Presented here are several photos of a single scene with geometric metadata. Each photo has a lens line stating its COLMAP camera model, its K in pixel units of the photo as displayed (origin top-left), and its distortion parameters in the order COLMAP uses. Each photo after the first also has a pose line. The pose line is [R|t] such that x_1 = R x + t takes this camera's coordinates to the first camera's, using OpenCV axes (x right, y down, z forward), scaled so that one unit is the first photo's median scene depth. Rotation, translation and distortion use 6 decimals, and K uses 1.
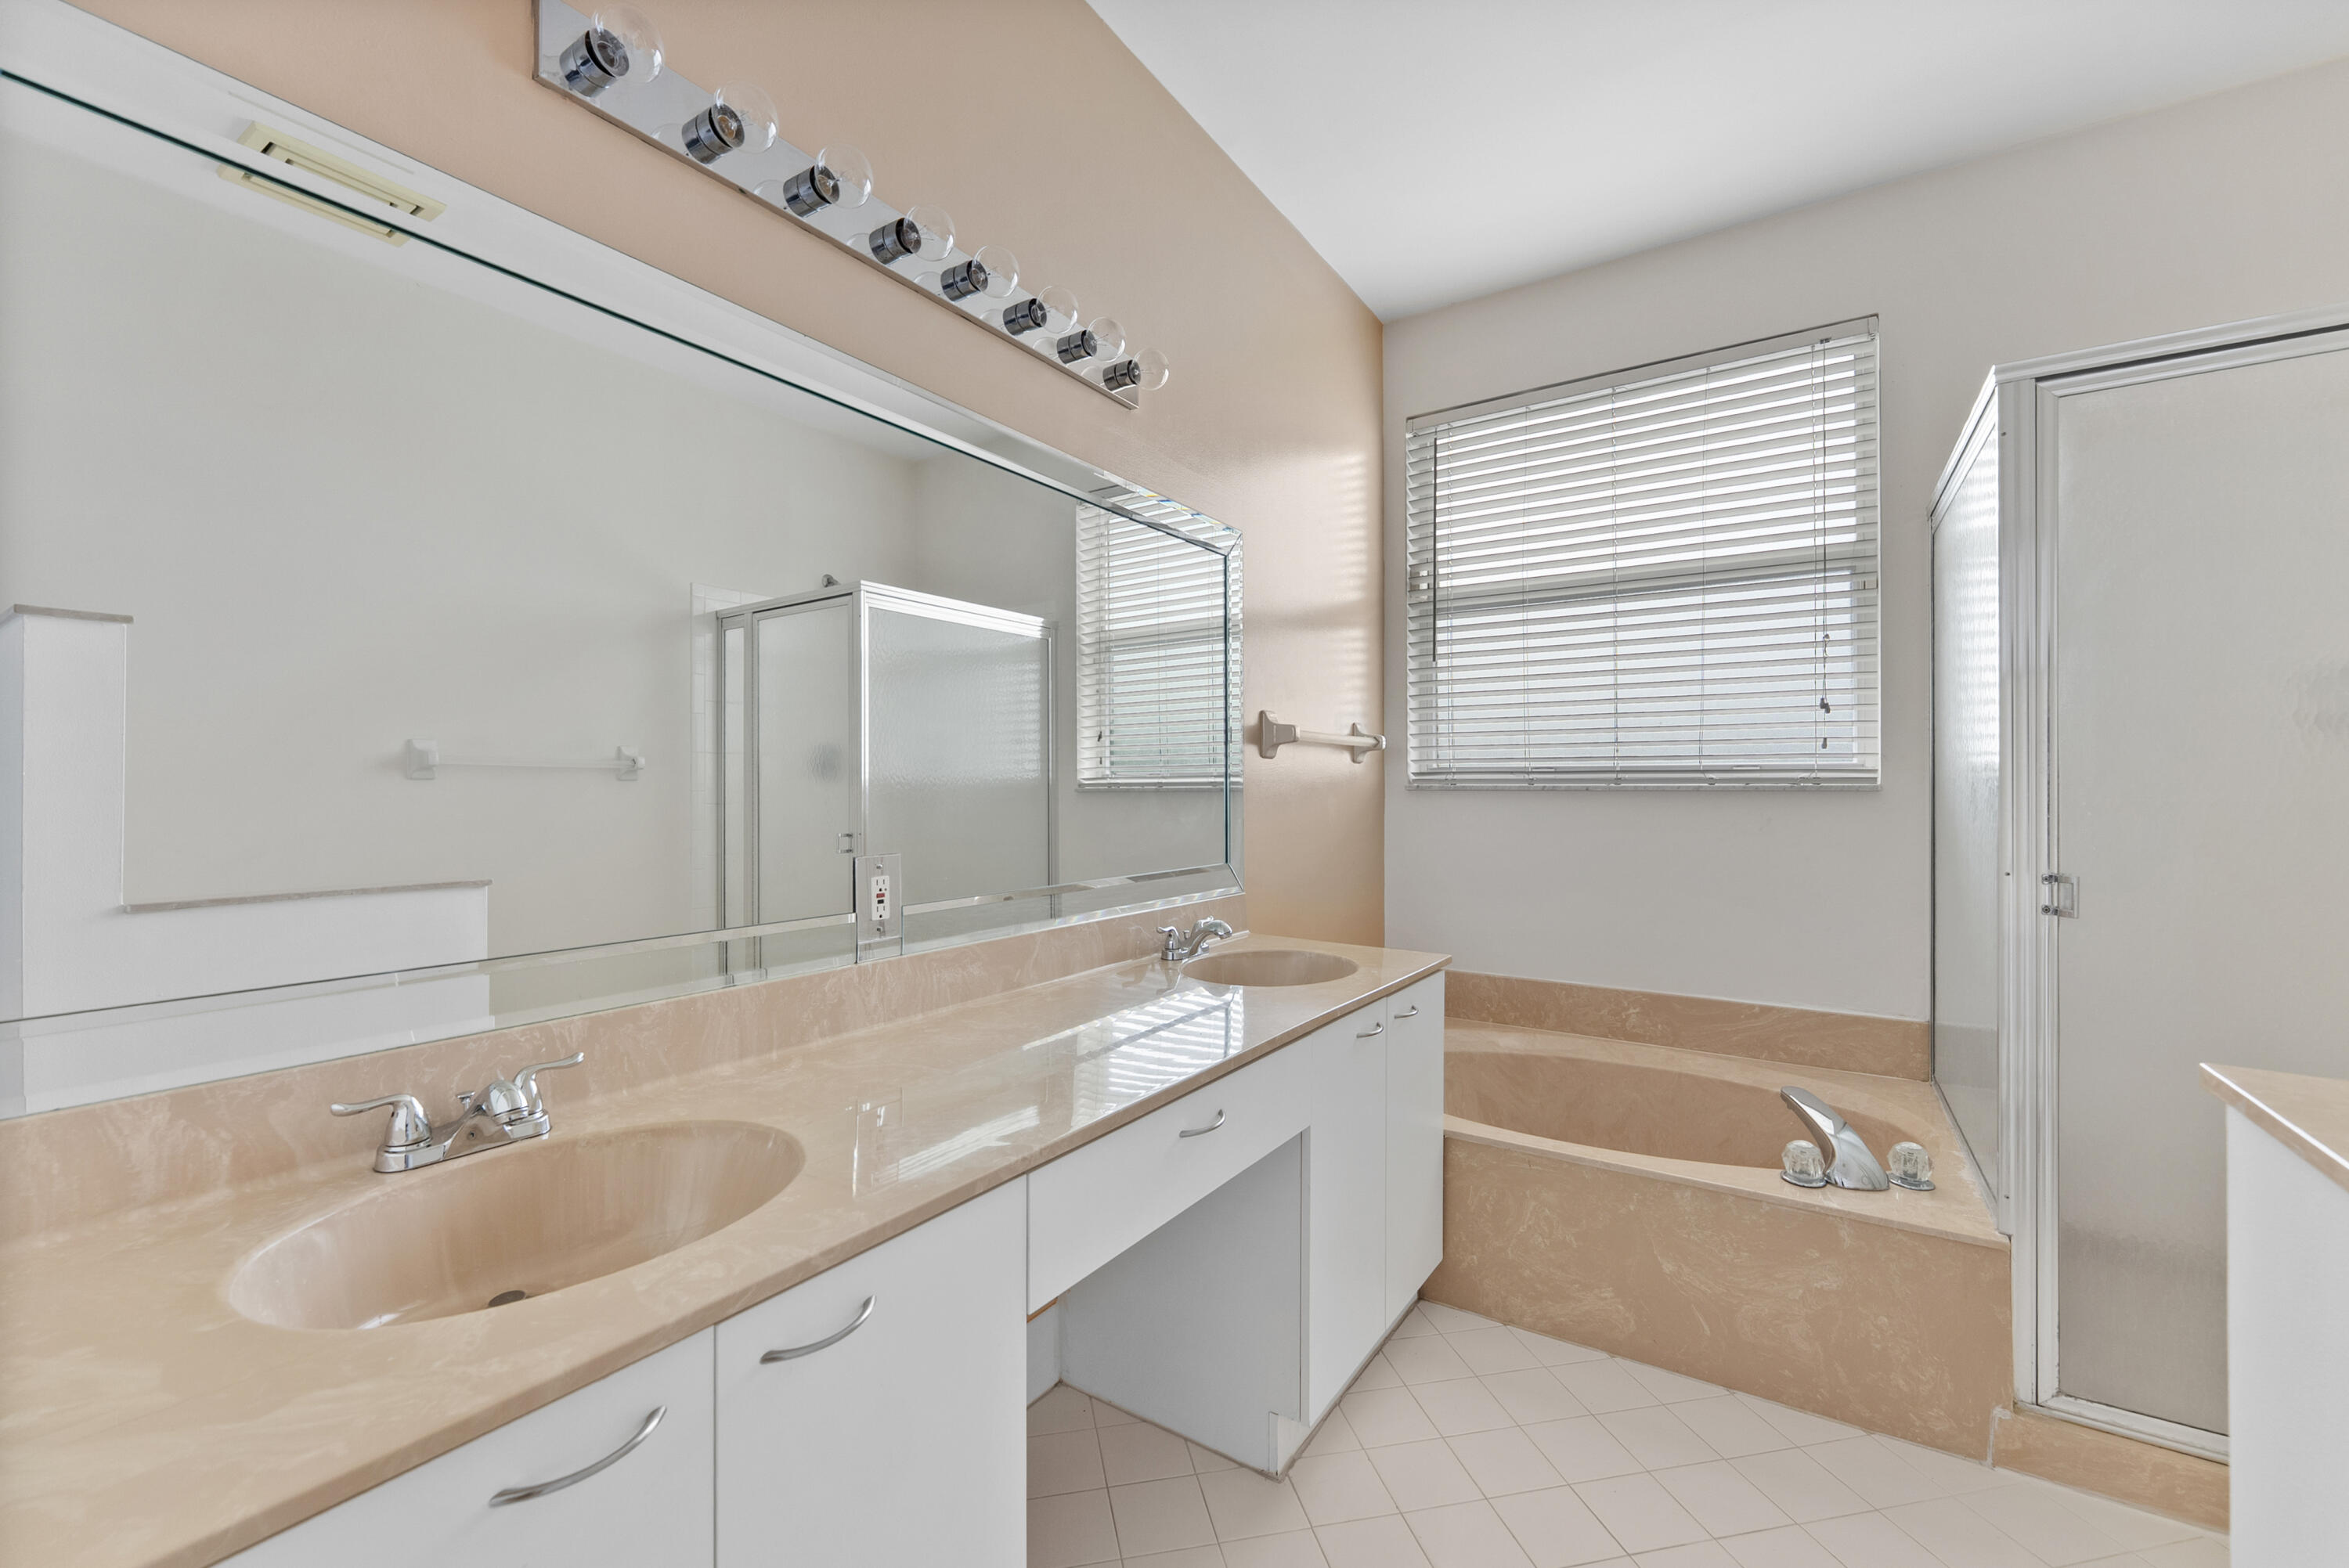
lens RADIAL K [[940.8, 0, 1182.8], [0, 940.8, 785.4], [0, 0, 1]] dist [-0.004365, -0.000036]
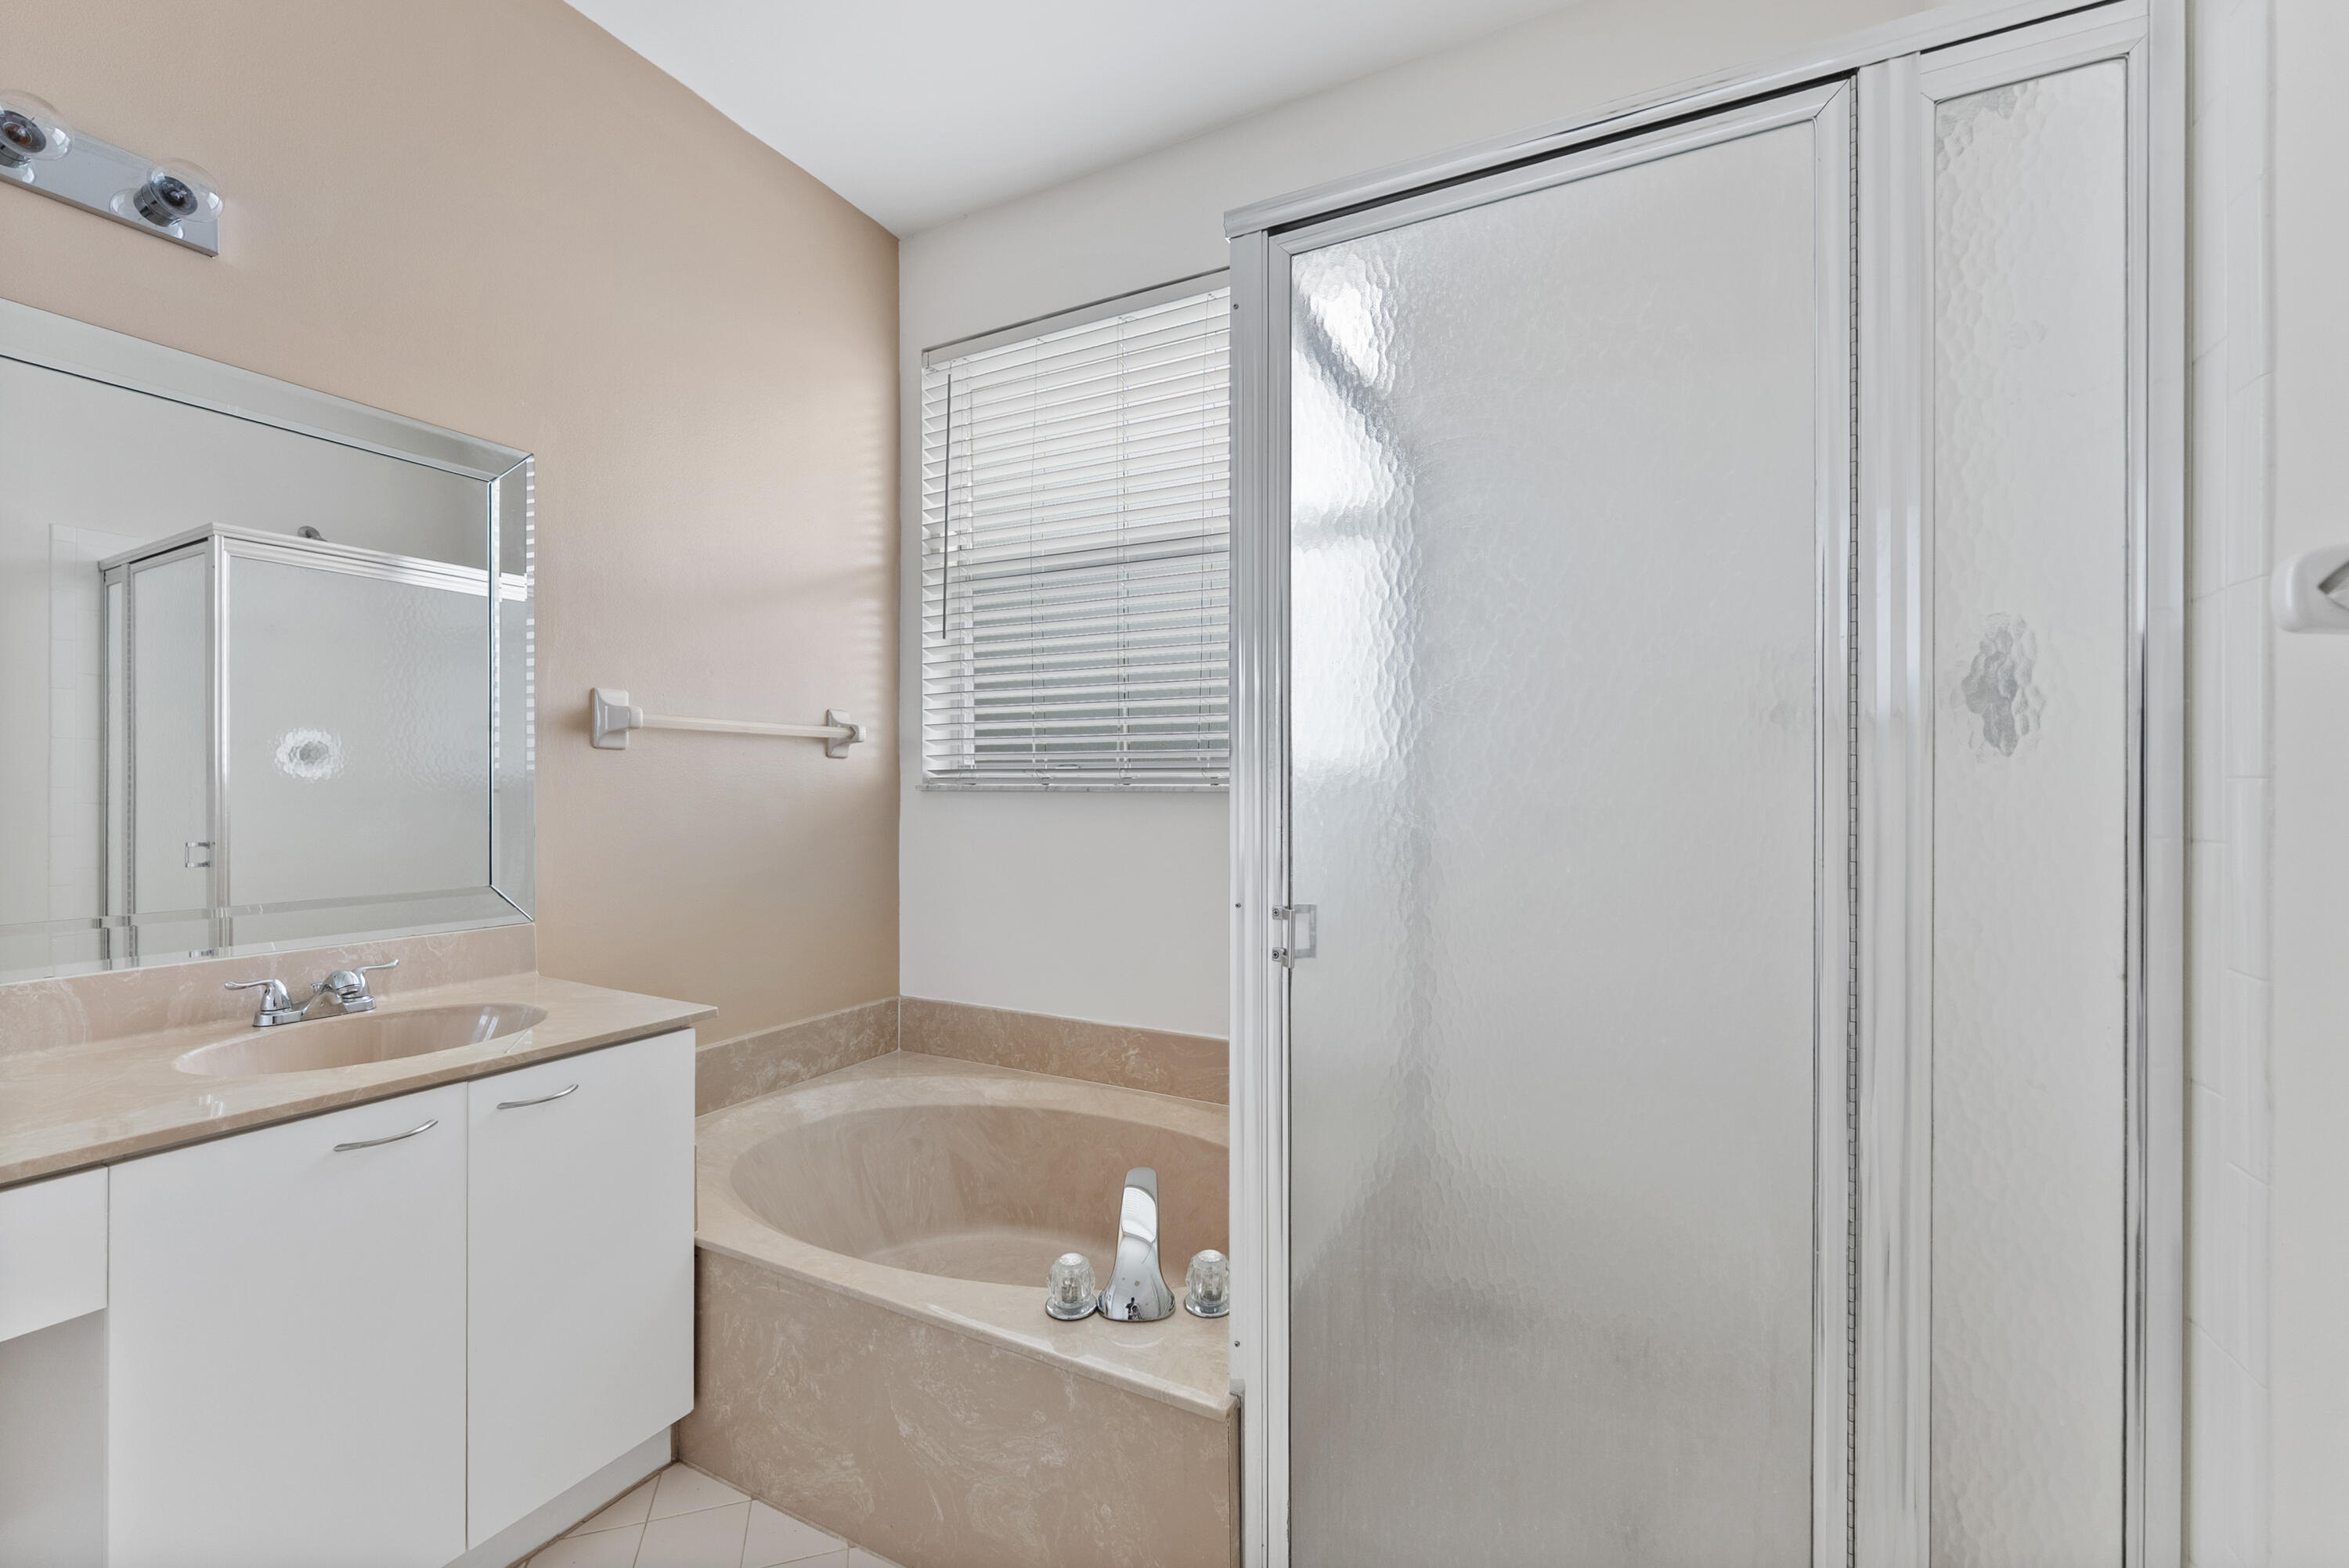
lens RADIAL K [[940.8, 0, 1167.8], [0, 940.8, 787.8], [0, 0, 1]] dist [-0.004365, -0.000036]
pose [[0.994147, 0.005193, 0.107913, 0.412144], [-0.005194, 0.999986, -0.000266, 0.001692], [-0.107913, -0.000296, 0.994160, 0.151194]]
